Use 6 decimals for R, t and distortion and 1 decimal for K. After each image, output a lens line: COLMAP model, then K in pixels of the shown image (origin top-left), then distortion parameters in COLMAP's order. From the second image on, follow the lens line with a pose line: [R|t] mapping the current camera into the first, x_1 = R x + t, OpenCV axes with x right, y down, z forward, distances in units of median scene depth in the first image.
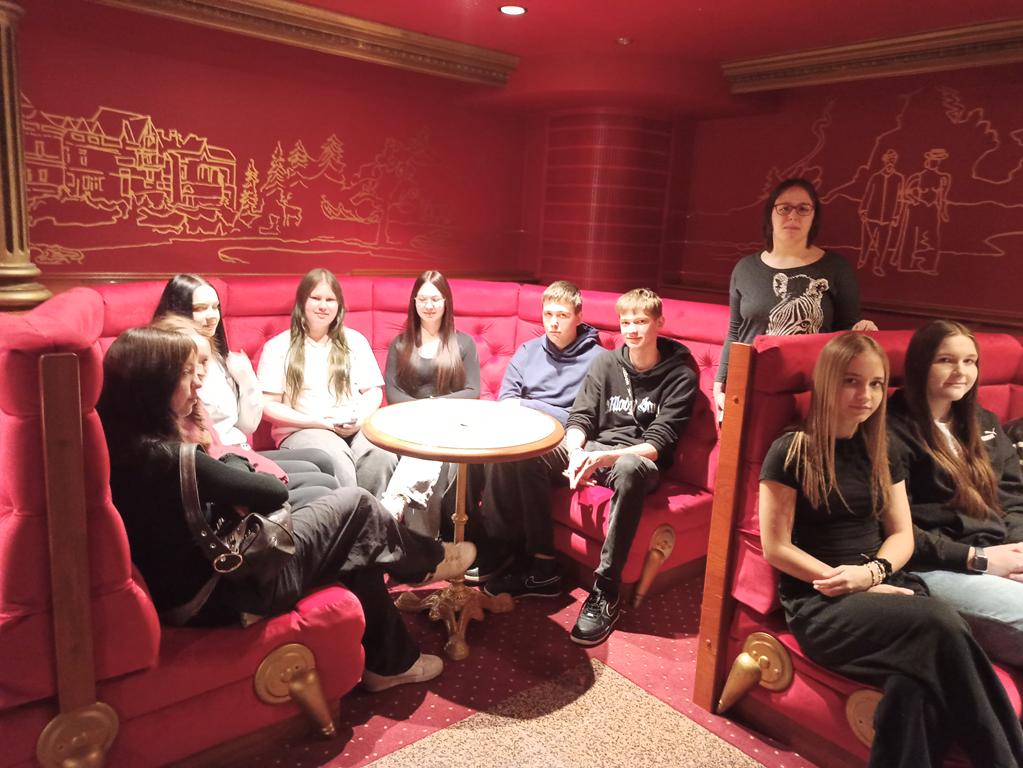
lens RADIAL K [[745.6, 0, 512.3], [0, 745.6, 385.2], [0, 0, 1]] dist [0.046729, -0.027498]
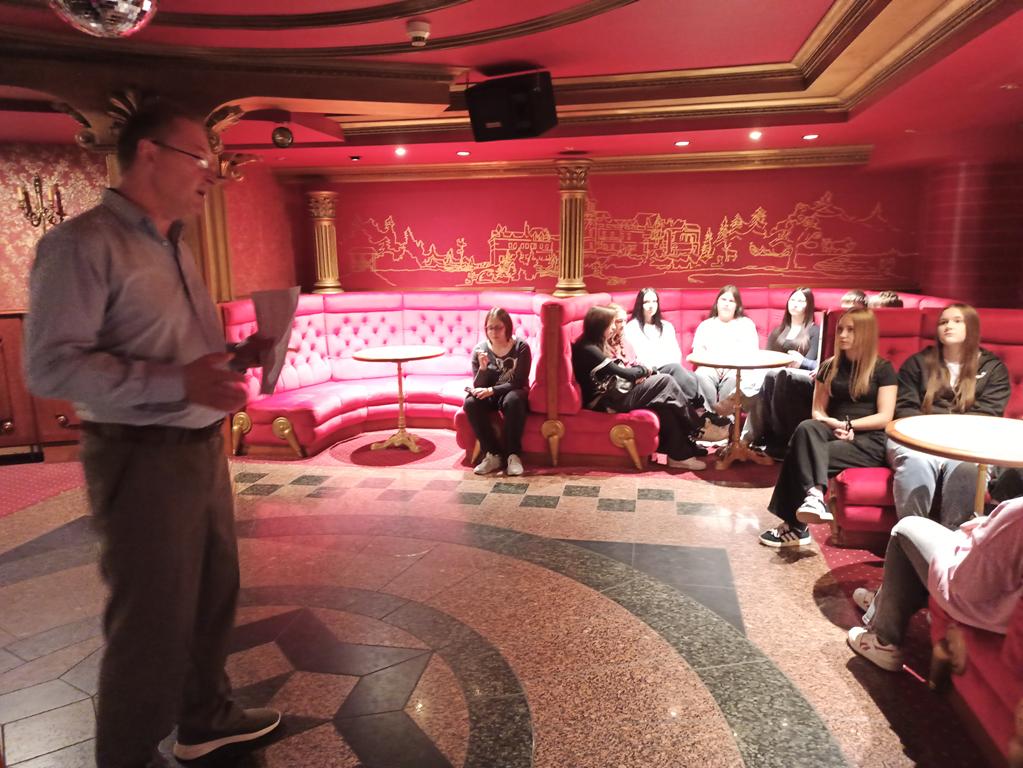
lens RADIAL K [[745.6, 0, 516.9], [0, 745.6, 375.3], [0, 0, 1]] dist [0.046729, -0.027498]
pose [[0.638760, 0.064755, -0.766676, 0.925112], [-0.109816, 0.993923, -0.007545, 0.152636], [0.761529, 0.089012, 0.641990, -0.613085]]
